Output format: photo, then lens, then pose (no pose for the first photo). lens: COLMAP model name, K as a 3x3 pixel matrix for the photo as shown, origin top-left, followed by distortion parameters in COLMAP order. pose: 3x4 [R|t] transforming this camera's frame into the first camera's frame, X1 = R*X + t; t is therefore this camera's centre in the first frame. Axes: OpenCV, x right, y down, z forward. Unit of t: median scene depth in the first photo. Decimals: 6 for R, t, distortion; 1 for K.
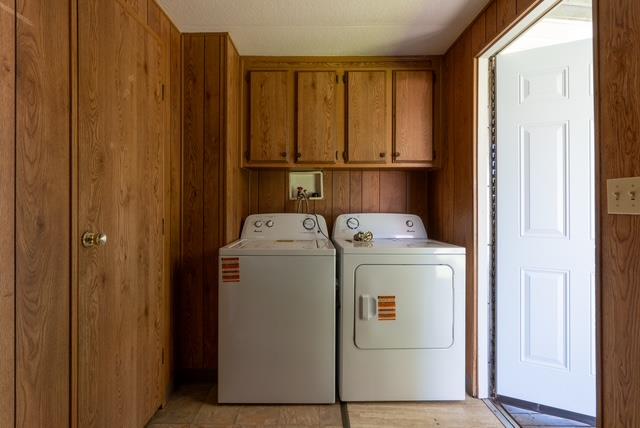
lens RADIAL K [[296.2, 0, 326.1], [0, 296.2, 205.1], [0, 0, 1]] dist [-0.001325, -0.000097]
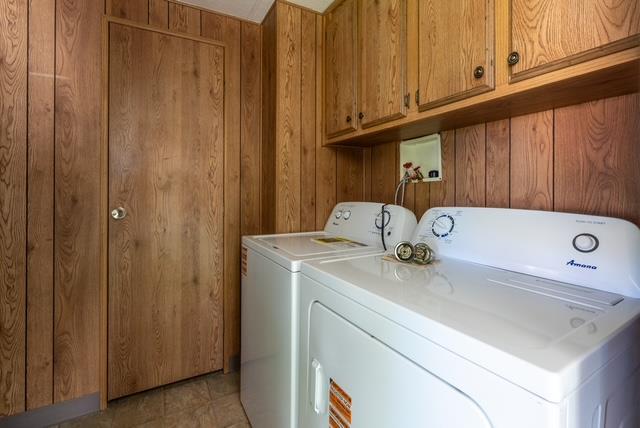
lens RADIAL K [[307.7, 0, 320.9], [0, 307.7, 192.3], [0, 0, 1]] dist [-0.000185, 0.000122]
pose [[0.467830, 0.001917, -0.883816, 0.720914], [-0.006281, 0.999980, -0.001155, 0.009114], [0.883796, 0.006092, 0.467832, 0.886981]]
